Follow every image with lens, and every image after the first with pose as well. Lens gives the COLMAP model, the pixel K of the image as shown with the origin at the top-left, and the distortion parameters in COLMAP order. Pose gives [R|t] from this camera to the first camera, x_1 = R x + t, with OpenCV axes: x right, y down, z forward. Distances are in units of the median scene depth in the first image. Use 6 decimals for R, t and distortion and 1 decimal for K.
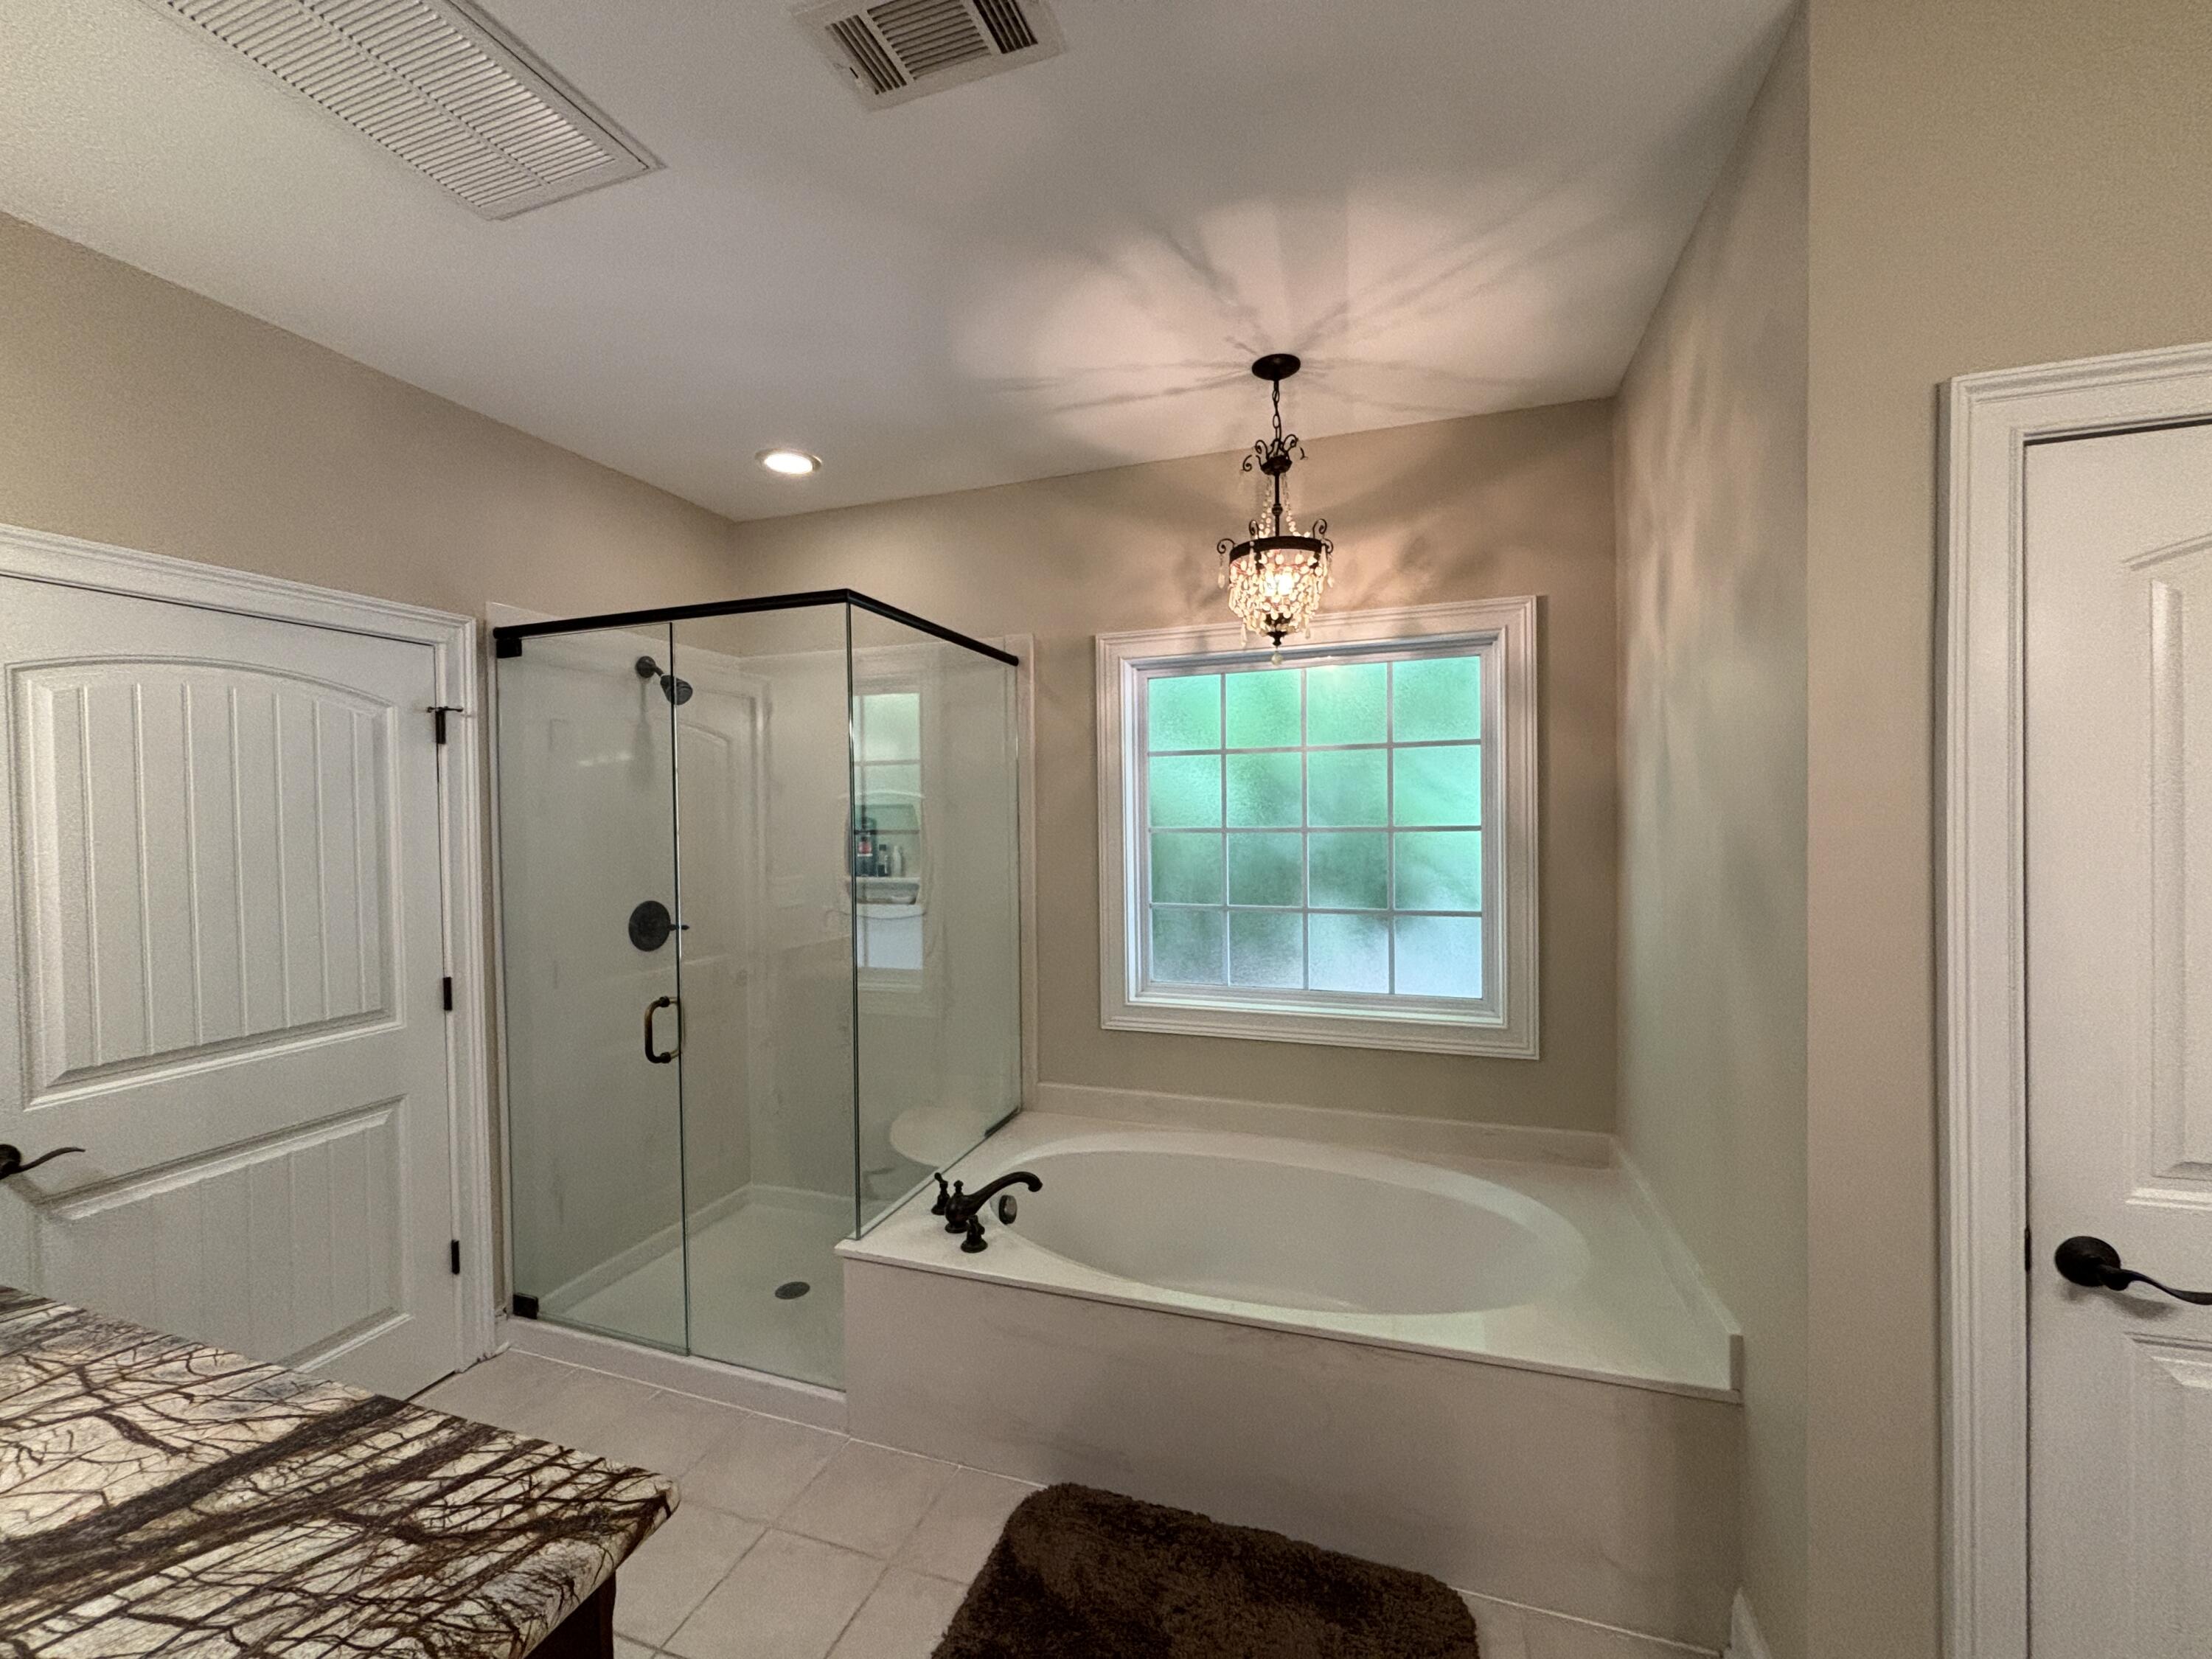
lens RADIAL K [[893.6, 0, 1107.4], [0, 893.6, 835.7], [0, 0, 1]] dist [0.000819, 0.000015]
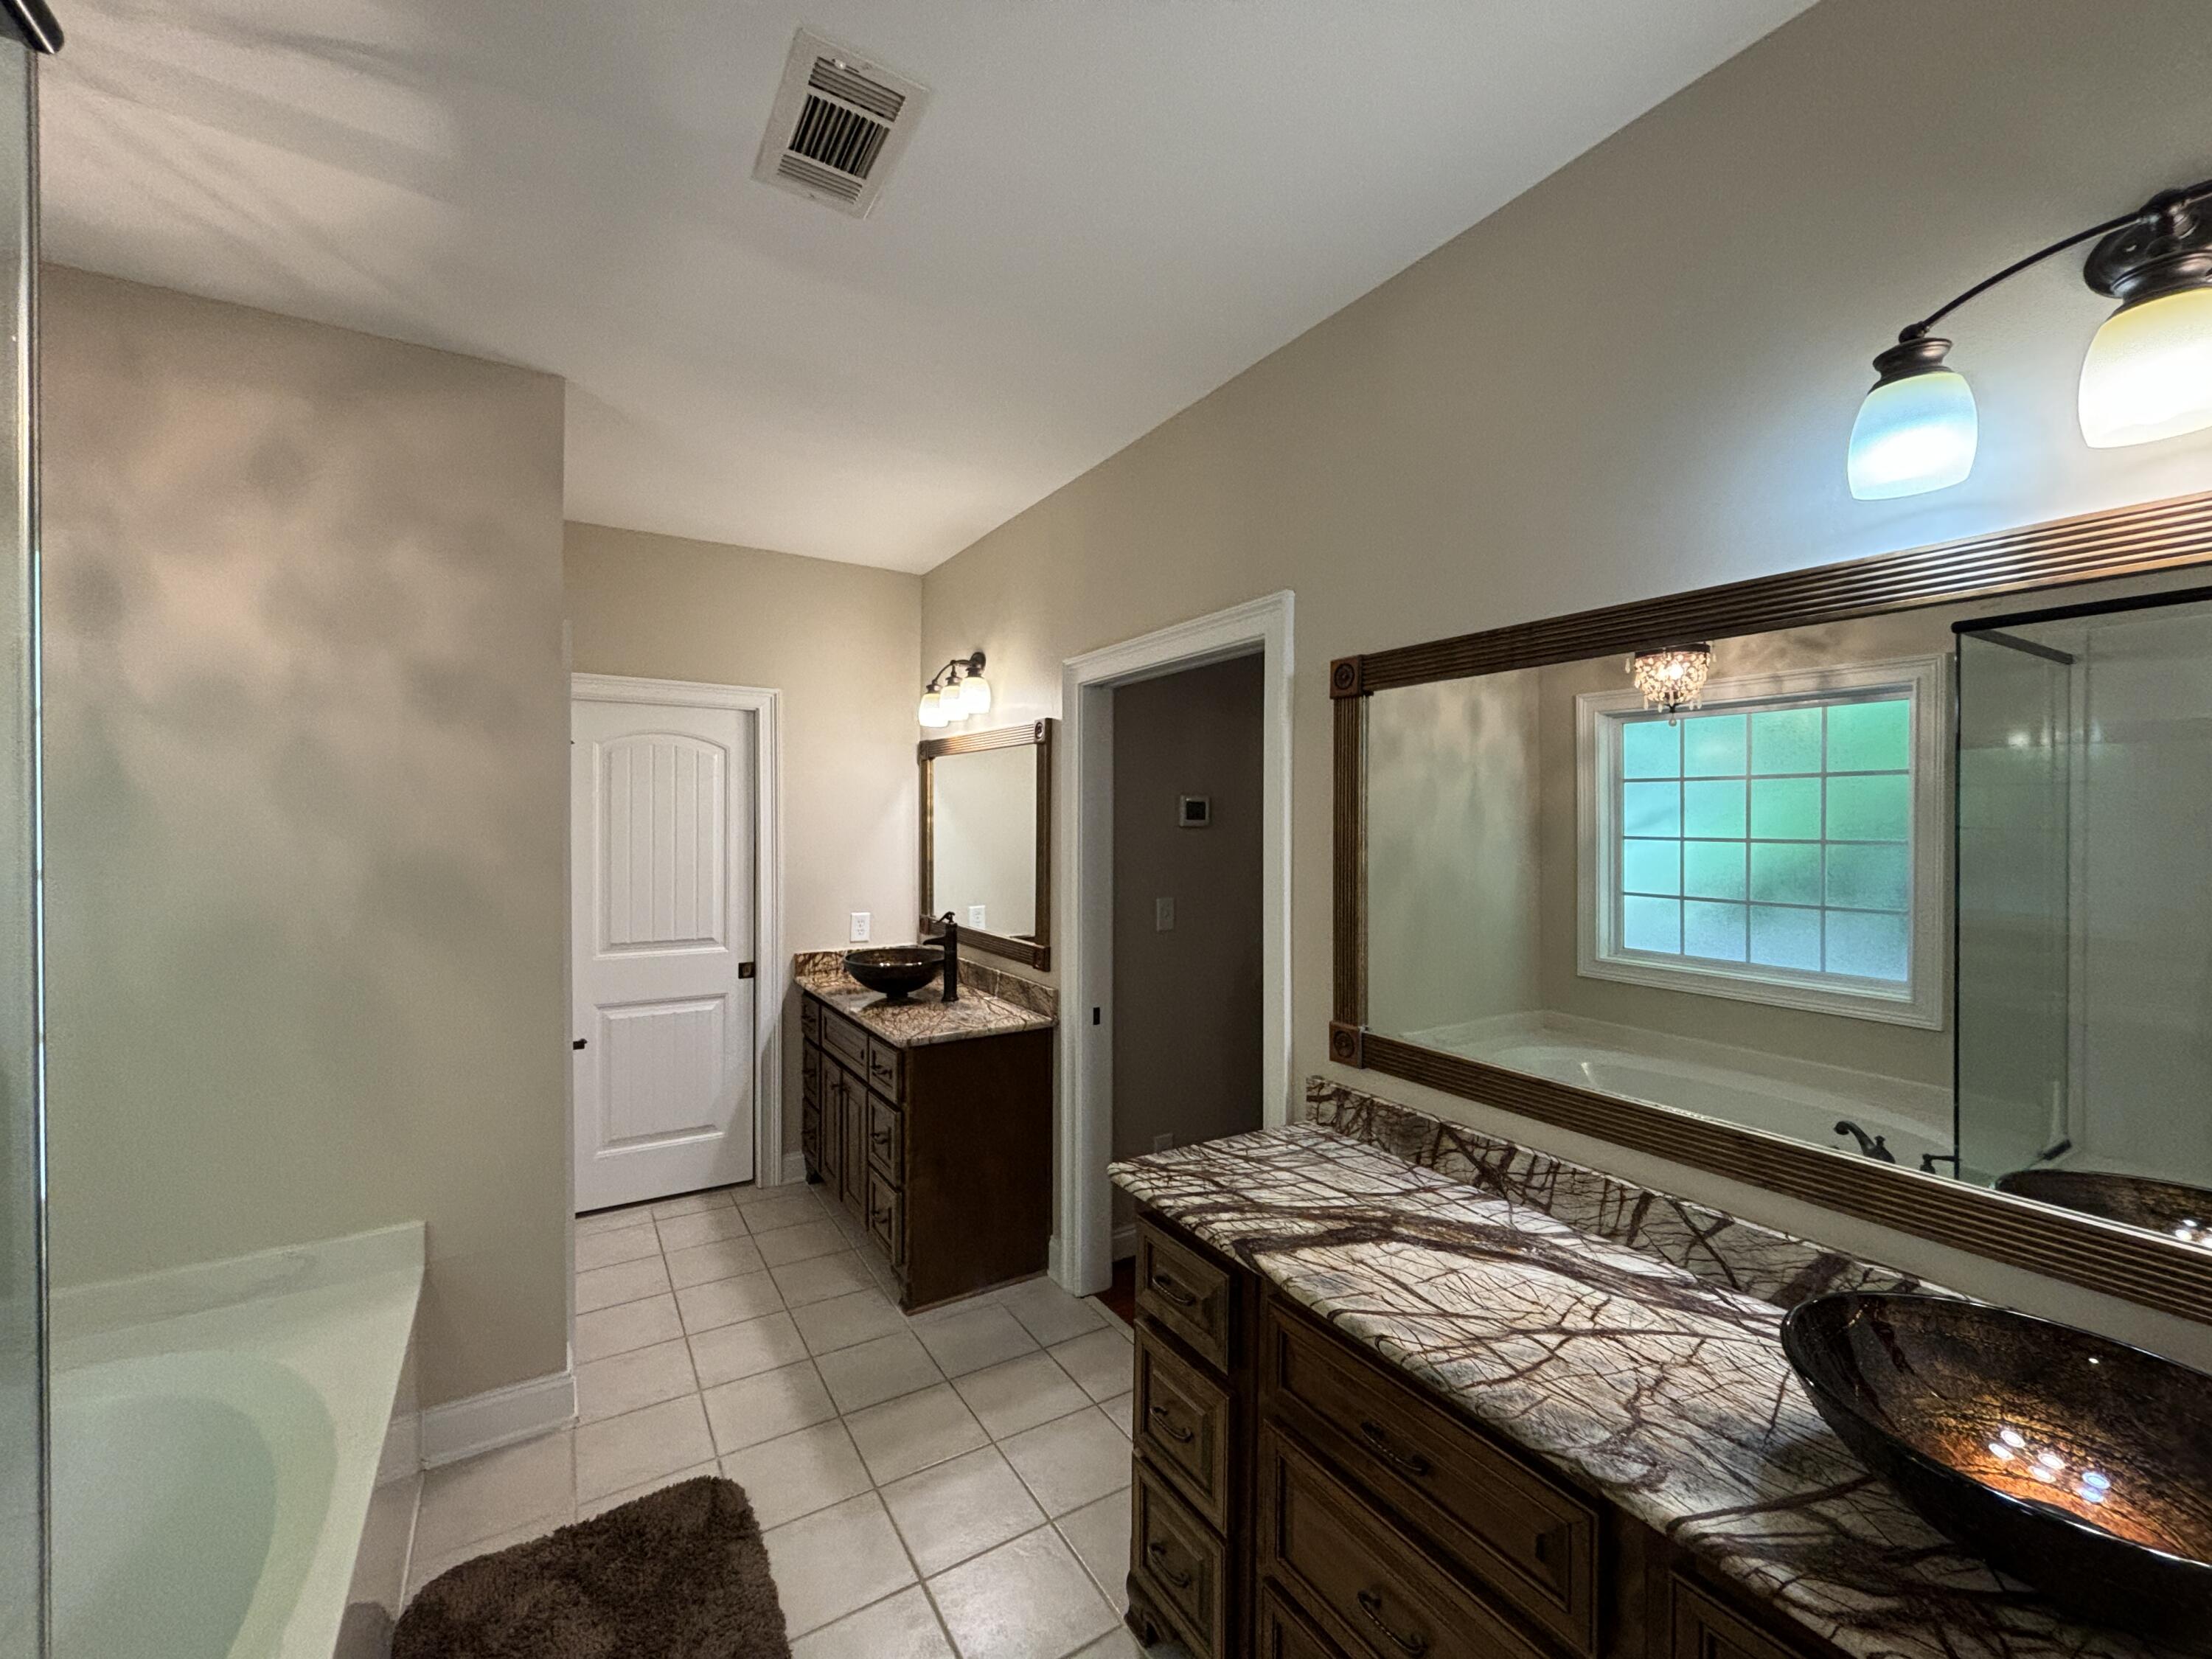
lens RADIAL K [[893.6, 0, 1107.6], [0, 893.6, 823.9], [0, 0, 1]] dist [0.000819, 0.000015]
pose [[-0.774270, 0.010881, 0.632762, -1.774089], [0.025007, 0.999597, 0.013410, -0.069983], [-0.632361, 0.026207, -0.774230, 2.557385]]
